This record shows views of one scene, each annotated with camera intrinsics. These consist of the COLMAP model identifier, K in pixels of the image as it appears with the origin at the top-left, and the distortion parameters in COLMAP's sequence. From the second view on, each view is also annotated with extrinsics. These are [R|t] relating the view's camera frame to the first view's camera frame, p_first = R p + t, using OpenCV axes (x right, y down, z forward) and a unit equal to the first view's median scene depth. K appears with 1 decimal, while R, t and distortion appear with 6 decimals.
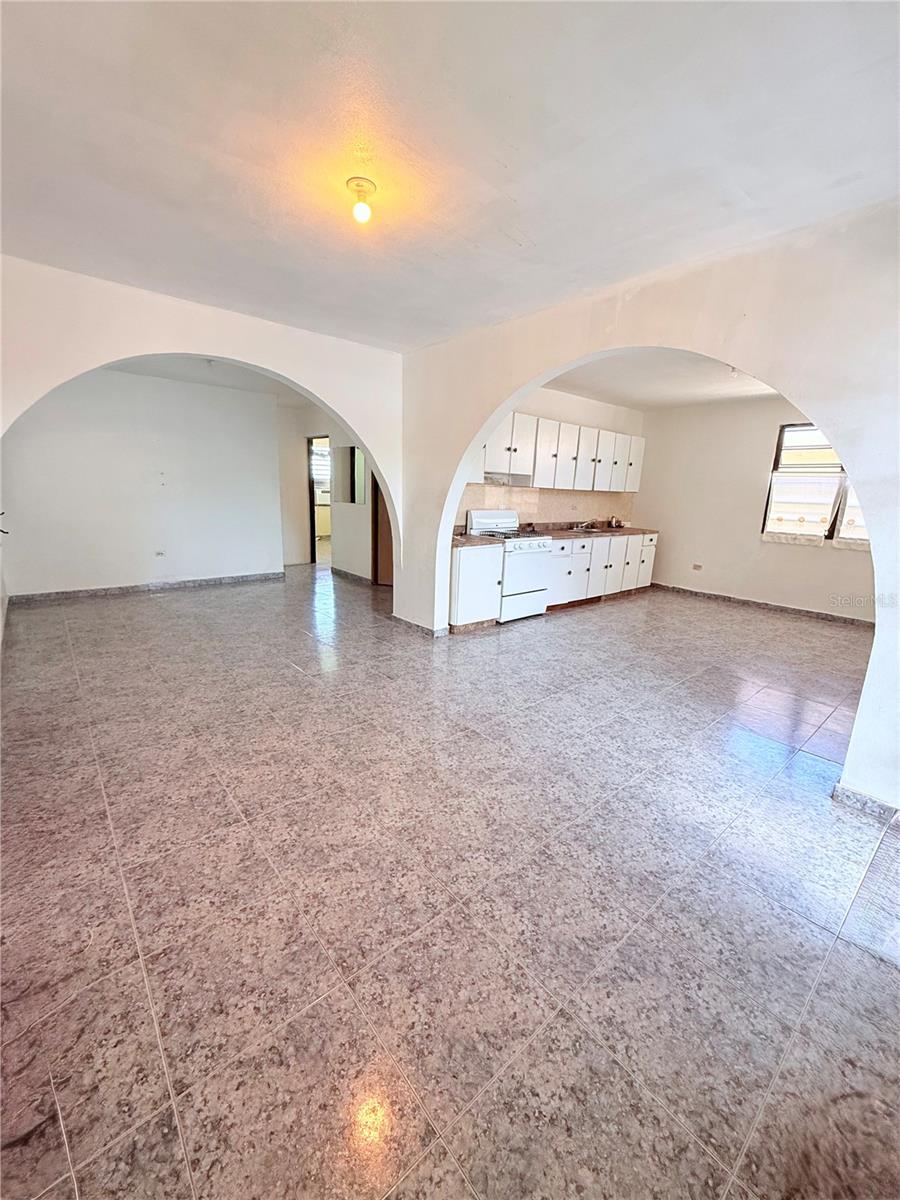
lens RADIAL K [[479.9, 0, 454.5], [0, 479.9, 597.3], [0, 0, 1]] dist [-0.002580, 0.000238]
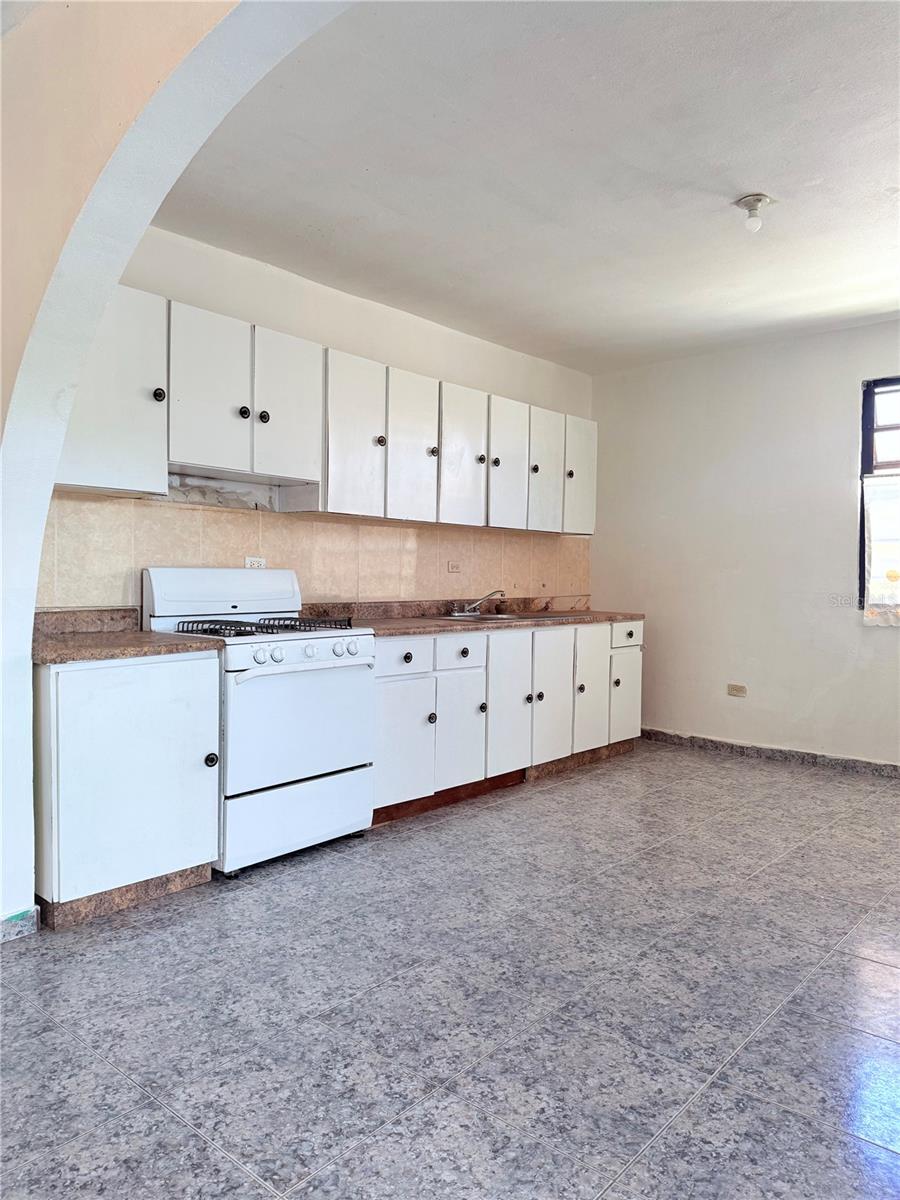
lens RADIAL K [[843.6, 0, 450.0], [0, 843.6, 589.7], [0, 0, 1]] dist [0.052804, -0.043533]
pose [[0.989760, -0.029928, 0.139566, 0.167335], [0.057426, 0.978641, -0.197394, -0.017222], [-0.130678, 0.203387, 0.970339, 0.306063]]
